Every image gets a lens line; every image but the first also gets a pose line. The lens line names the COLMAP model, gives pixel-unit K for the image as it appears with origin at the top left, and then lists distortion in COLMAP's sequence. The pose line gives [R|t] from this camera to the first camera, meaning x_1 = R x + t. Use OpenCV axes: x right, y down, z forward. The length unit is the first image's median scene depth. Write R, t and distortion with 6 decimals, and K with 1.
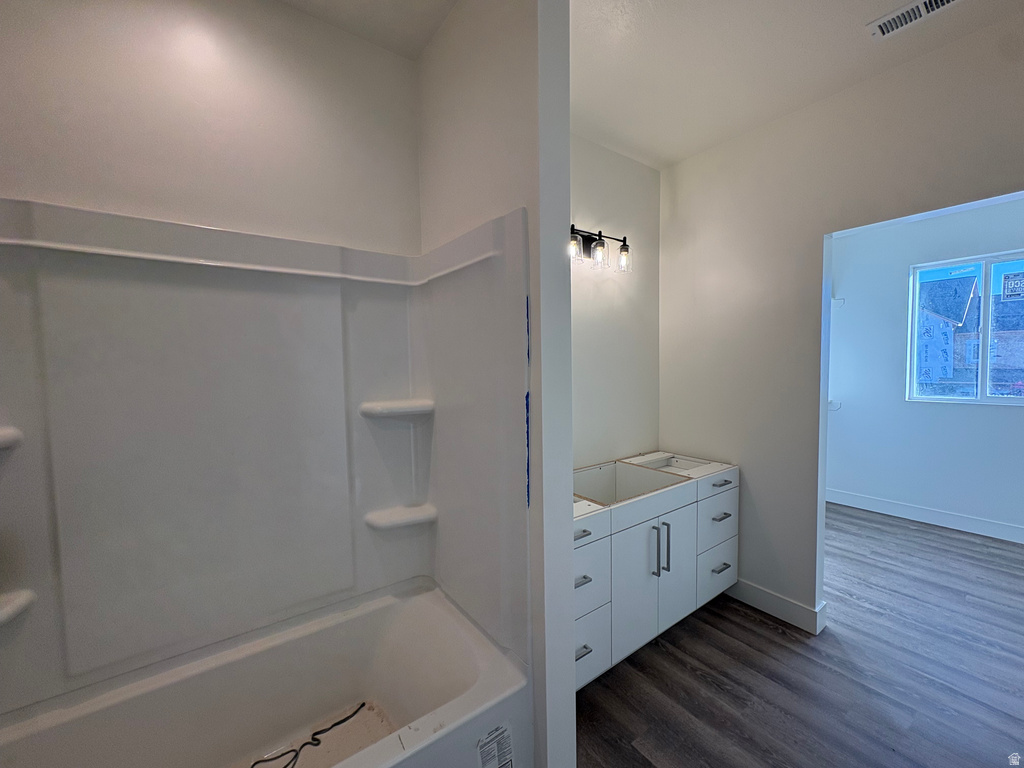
lens RADIAL K [[407.9, 0, 512.0], [0, 407.9, 384.0], [0, 0, 1]] dist [-0.000518, -0.000401]
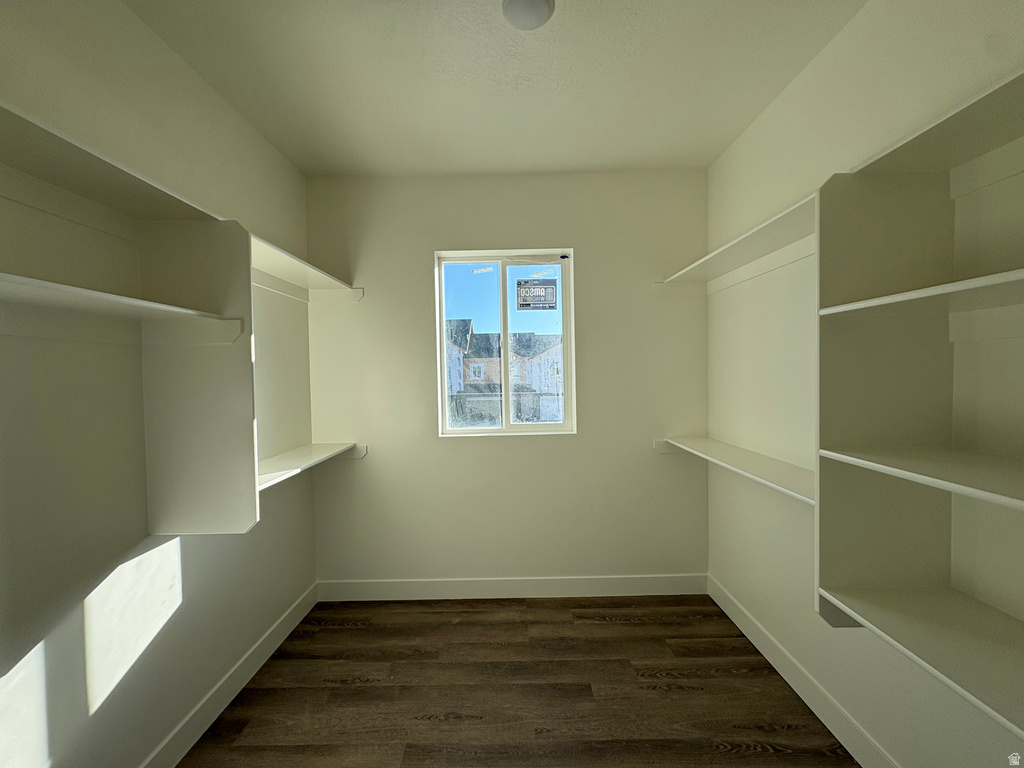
lens RADIAL K [[407.9, 0, 512.0], [0, 407.9, 384.0], [0, 0, 1]] dist [-0.000518, -0.000401]
pose [[0.589968, -0.018640, 0.807212, 0.488559], [0.053294, 0.998452, -0.015895, -0.038557], [-0.805666, 0.052397, 0.590048, 0.493427]]
